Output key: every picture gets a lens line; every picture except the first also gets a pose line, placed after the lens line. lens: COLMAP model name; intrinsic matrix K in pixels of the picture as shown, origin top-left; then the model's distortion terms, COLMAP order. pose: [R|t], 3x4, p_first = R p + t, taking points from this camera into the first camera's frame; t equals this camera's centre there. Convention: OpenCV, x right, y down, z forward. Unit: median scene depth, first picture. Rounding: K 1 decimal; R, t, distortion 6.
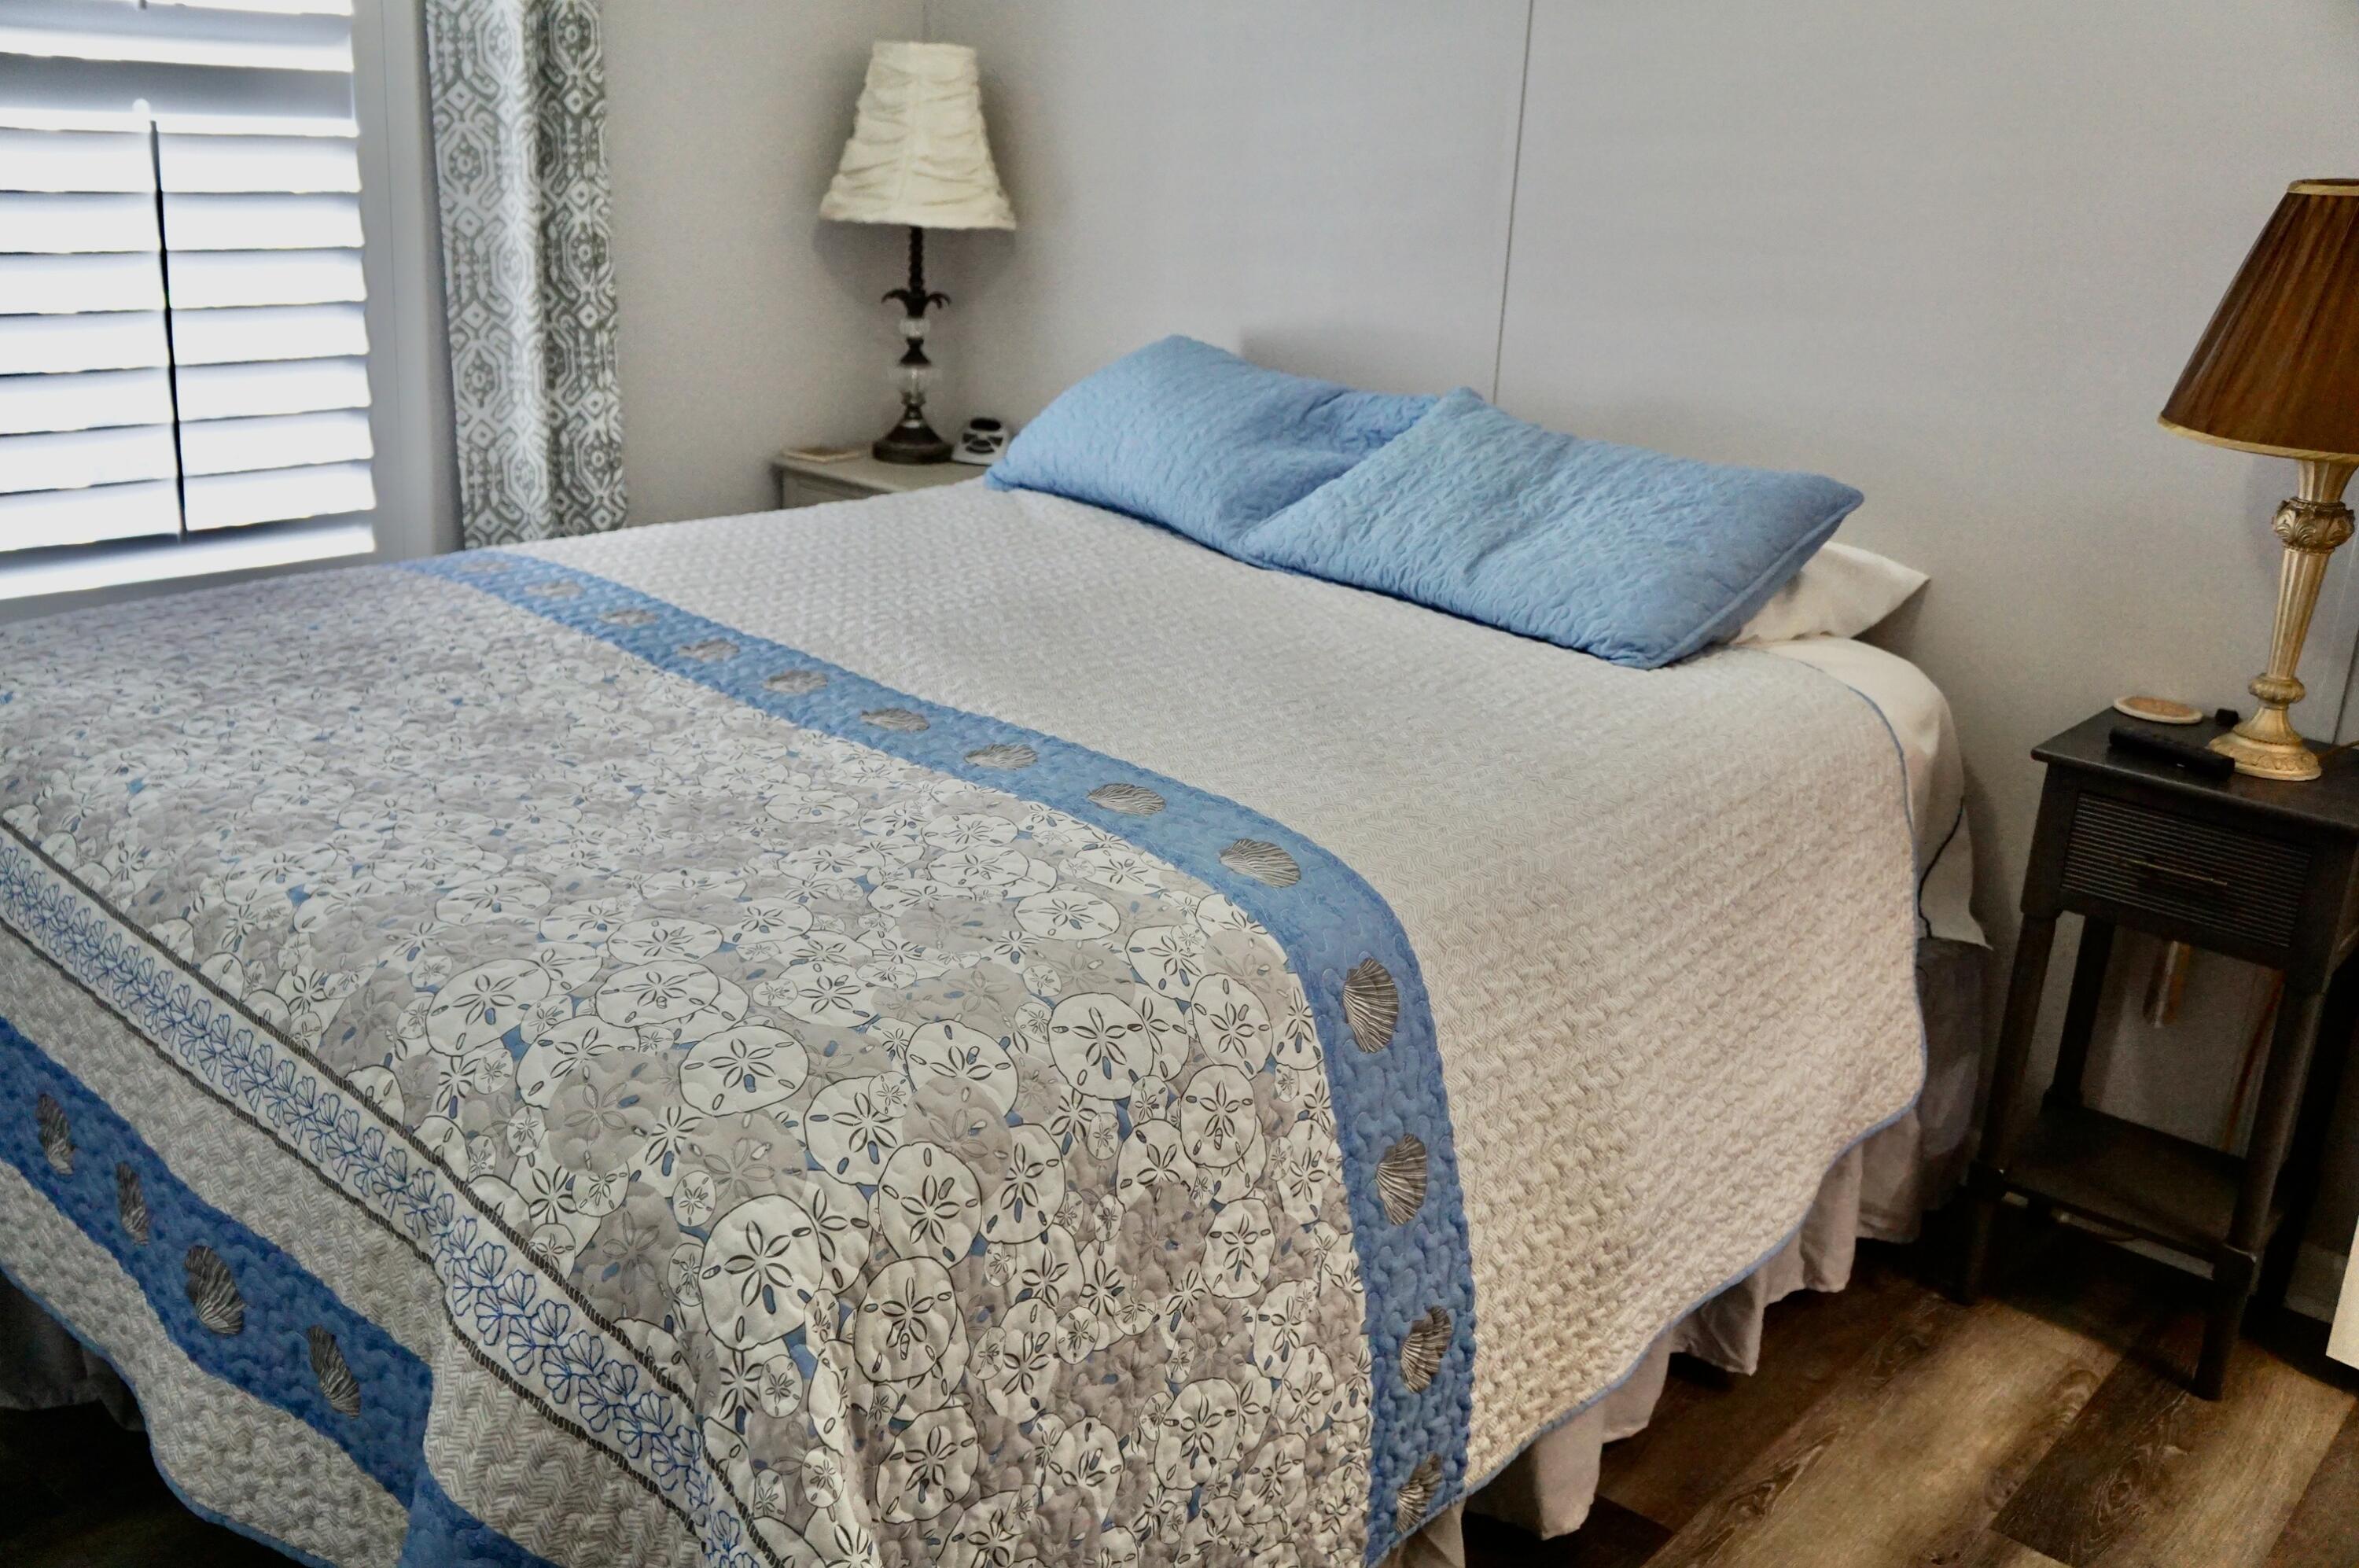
lens RADIAL K [[2178.9, 0, 1192.3], [0, 2178.9, 773.1], [0, 0, 1]] dist [-0.014379, 0.000000]
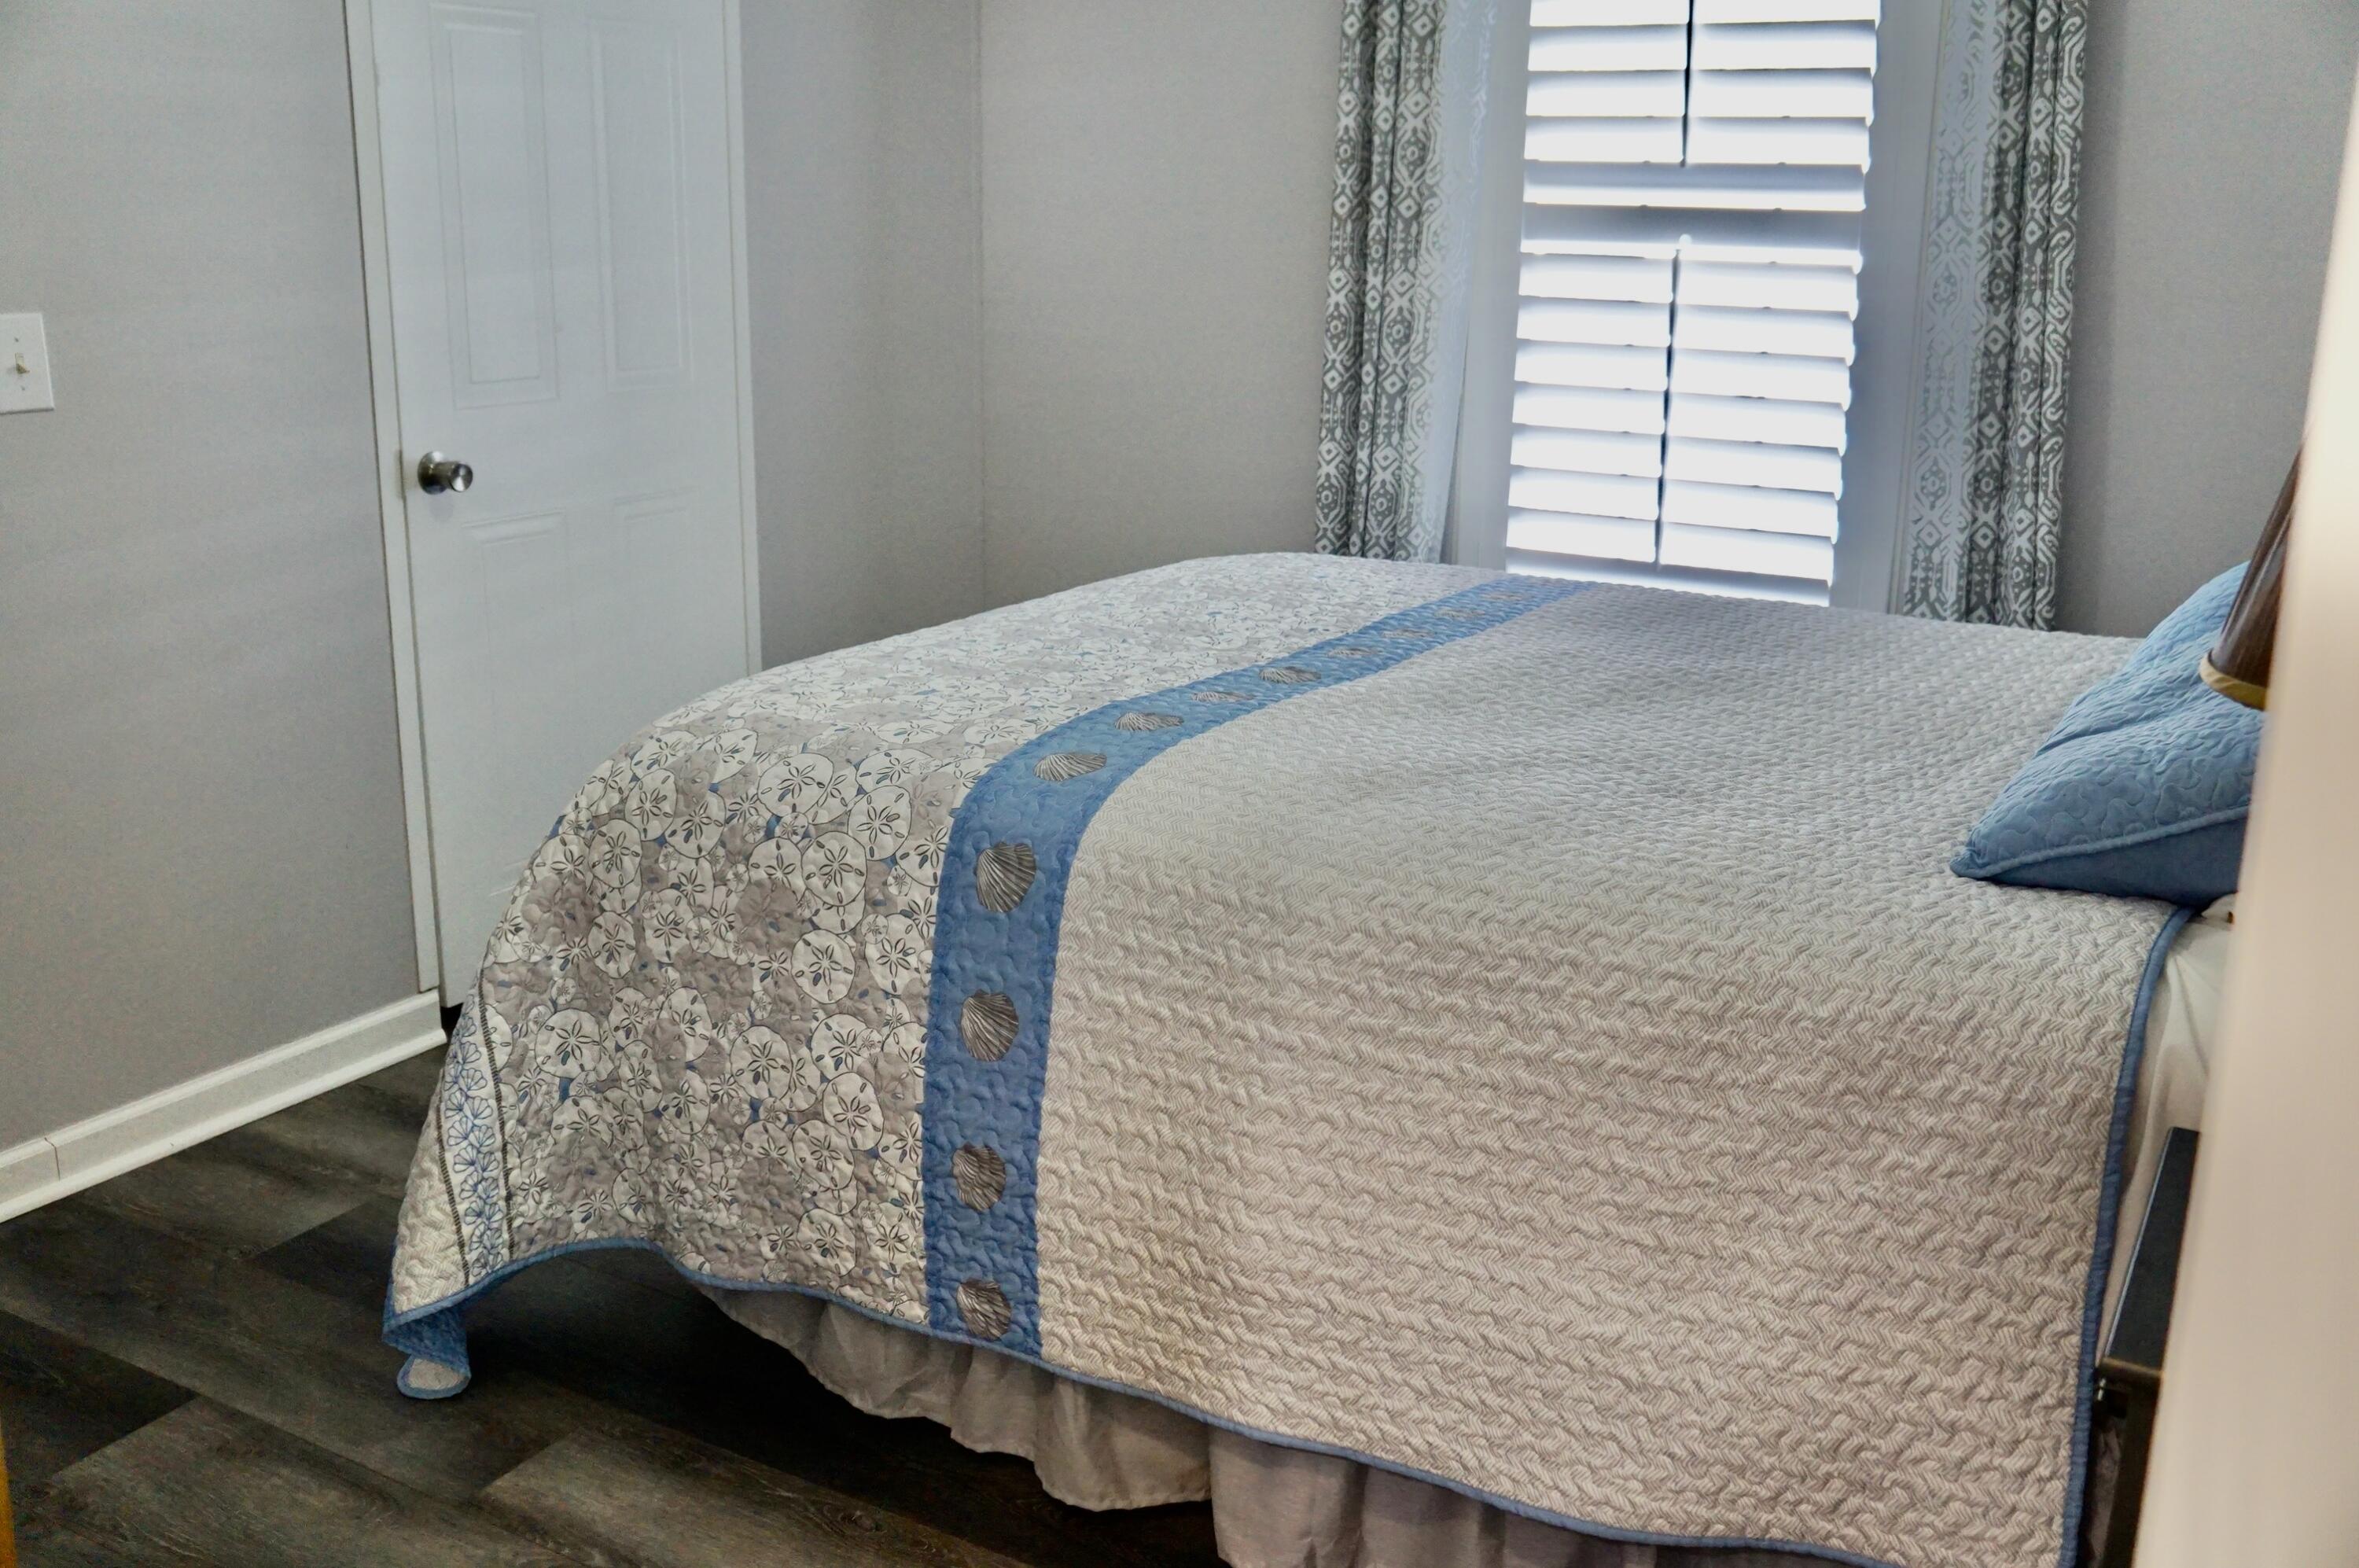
lens RADIAL K [[2178.9, 0, 1192.7], [0, 2178.9, 794.4], [0, 0, 1]] dist [-0.014379, 0.000000]
pose [[0.182860, 0.211765, -0.960061, 1.333193], [-0.303740, 0.940922, 0.149691, -0.161469], [0.935043, 0.264236, 0.236378, 0.825600]]
